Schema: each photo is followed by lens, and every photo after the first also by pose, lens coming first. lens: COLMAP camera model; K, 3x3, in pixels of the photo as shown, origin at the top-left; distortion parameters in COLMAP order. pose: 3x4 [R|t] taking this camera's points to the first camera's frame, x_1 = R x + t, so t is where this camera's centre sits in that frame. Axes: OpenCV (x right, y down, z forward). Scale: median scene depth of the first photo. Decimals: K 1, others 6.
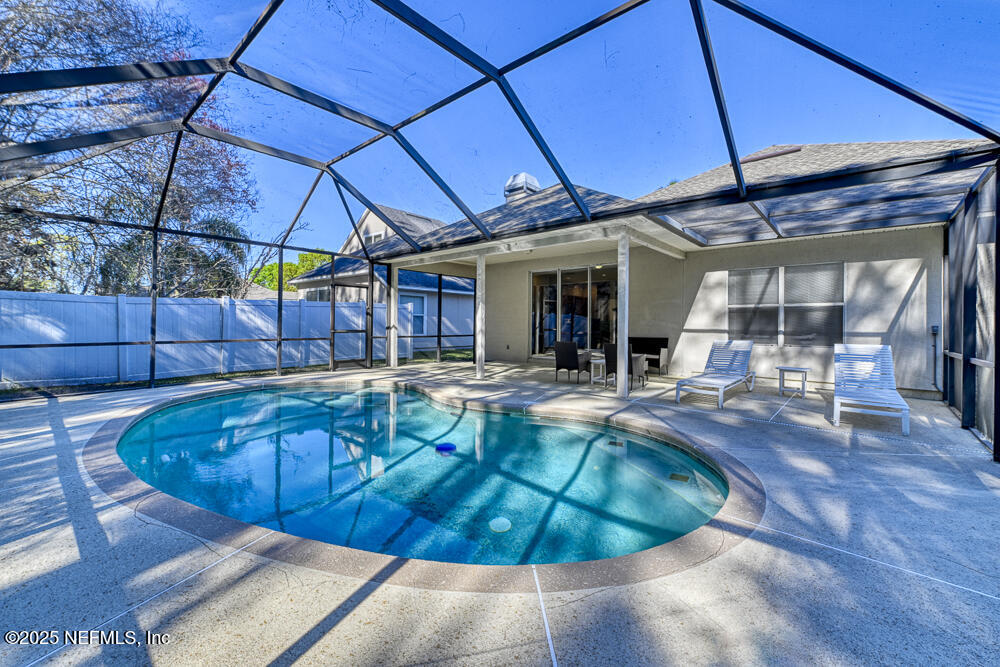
lens RADIAL K [[392.1, 0, 473.2], [0, 392.1, 321.6], [0, 0, 1]] dist [0.001340, -0.000408]
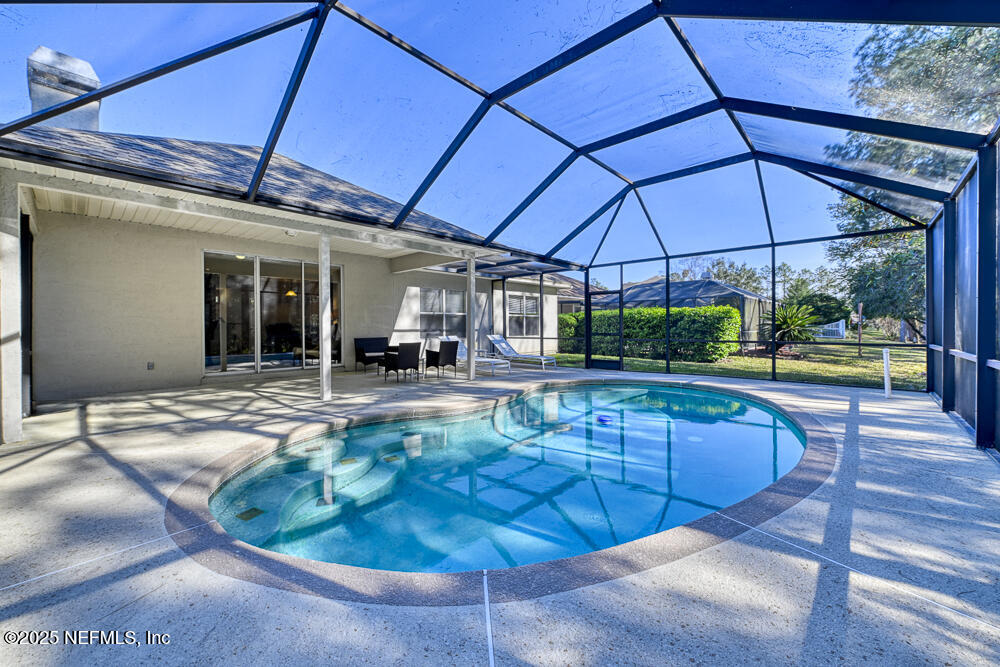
lens RADIAL K [[392.1, 0, 497.4], [0, 392.1, 326.3], [0, 0, 1]] dist [0.001340, -0.000408]
pose [[0.028866, -0.008271, 0.999549, -0.760453], [0.005127, 0.999954, 0.008127, 0.000648], [-0.999570, 0.004891, 0.028907, 0.690694]]
